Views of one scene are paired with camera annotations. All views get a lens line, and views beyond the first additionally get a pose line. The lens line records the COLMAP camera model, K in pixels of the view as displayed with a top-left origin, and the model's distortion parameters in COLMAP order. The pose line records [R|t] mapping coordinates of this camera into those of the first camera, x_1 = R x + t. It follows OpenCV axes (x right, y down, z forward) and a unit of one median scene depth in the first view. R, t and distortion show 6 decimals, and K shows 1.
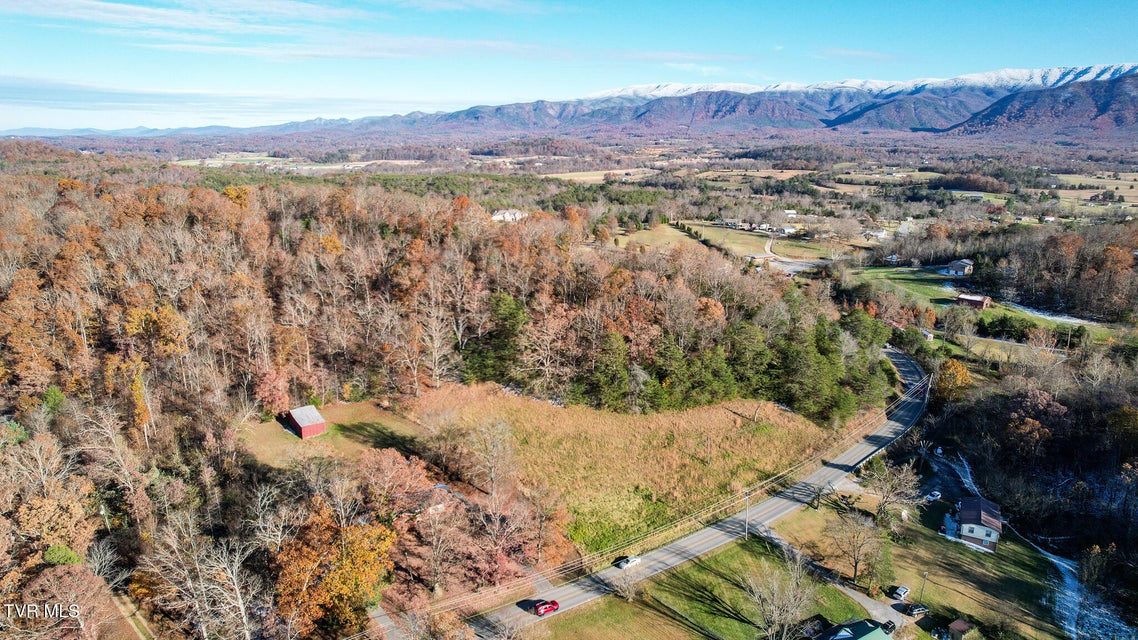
lens RADIAL K [[726.9, 0, 568.5], [0, 726.9, 314.0], [0, 0, 1]] dist [-0.077944, 0.071275]
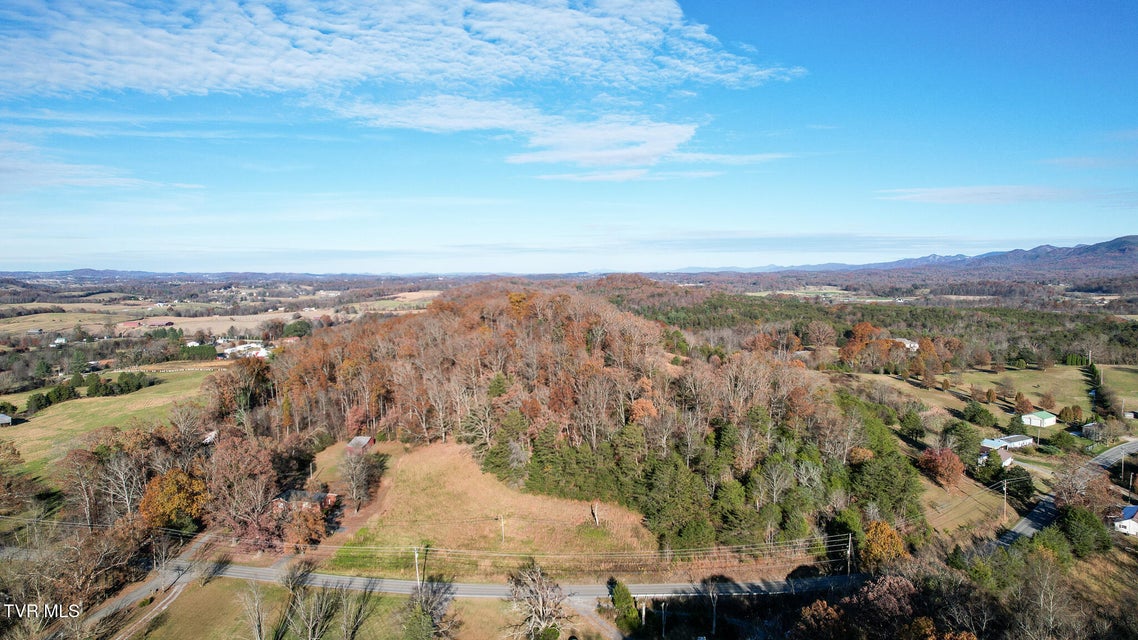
lens RADIAL K [[726.9, 0, 566.0], [0, 726.9, 328.9], [0, 0, 1]] dist [-0.077944, 0.071275]
pose [[0.694191, 0.047564, -0.718217, 0.045196], [-0.165217, 0.981703, -0.094676, -0.000275], [0.700573, 0.184385, 0.689348, 0.014117]]
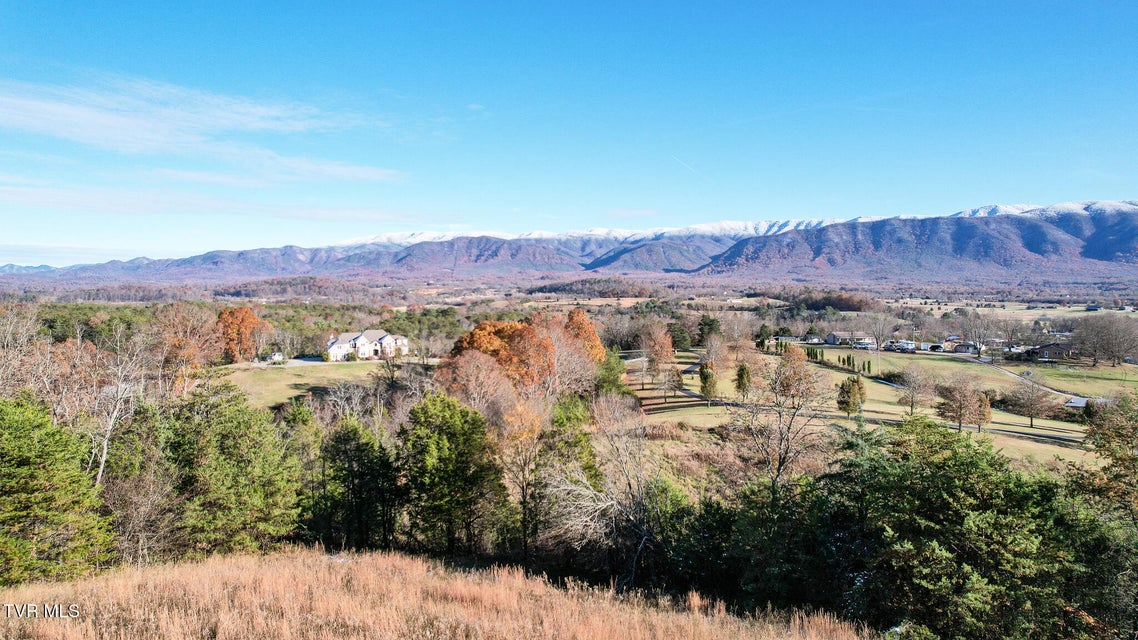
lens RADIAL K [[726.9, 0, 570.0], [0, 726.9, 321.3], [0, 0, 1]] dist [-0.077944, 0.071275]
pose [[0.942868, -0.022125, 0.332432, -0.017932], [0.085095, 0.980690, -0.176085, -0.010426], [-0.322117, 0.194313, 0.926544, 0.092337]]
